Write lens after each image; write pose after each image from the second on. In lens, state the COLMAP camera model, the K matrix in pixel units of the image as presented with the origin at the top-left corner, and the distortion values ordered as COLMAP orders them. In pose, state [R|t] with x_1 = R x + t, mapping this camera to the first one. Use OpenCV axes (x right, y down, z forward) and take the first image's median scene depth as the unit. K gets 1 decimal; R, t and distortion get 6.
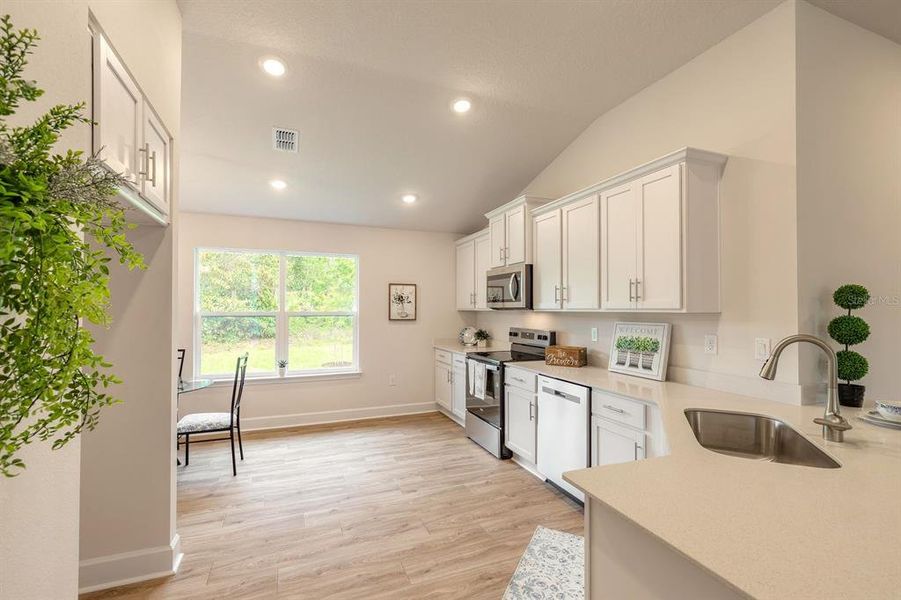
lens RADIAL K [[406.5, 0, 448.3], [0, 406.5, 306.2], [0, 0, 1]] dist [0.009548, -0.002568]
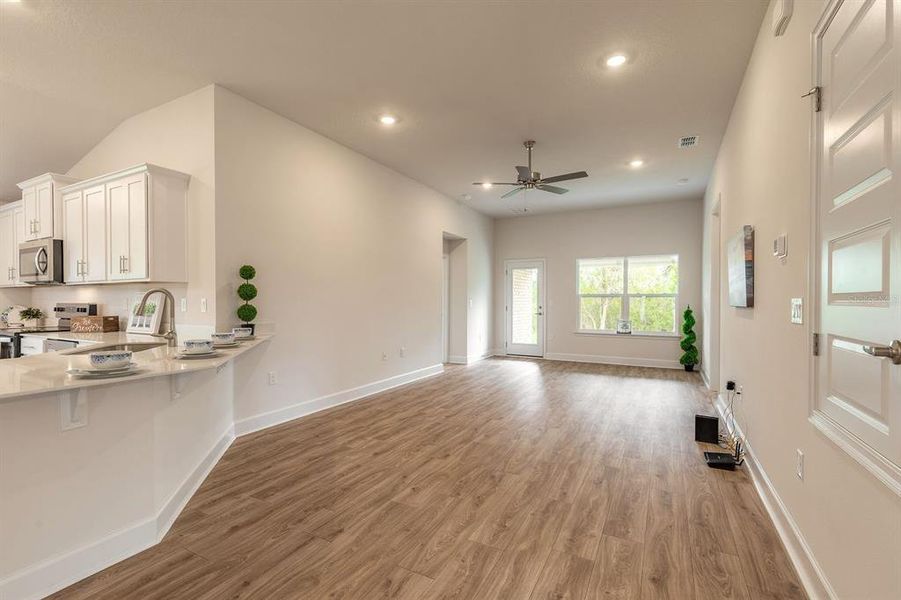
lens RADIAL K [[406.5, 0, 446.1], [0, 406.5, 303.0], [0, 0, 1]] dist [0.009548, -0.002568]
pose [[0.763254, -0.006486, 0.646065, 0.338125], [-0.002500, 0.999912, 0.012992, 0.053197], [-0.646093, -0.011531, 0.763171, -0.550533]]
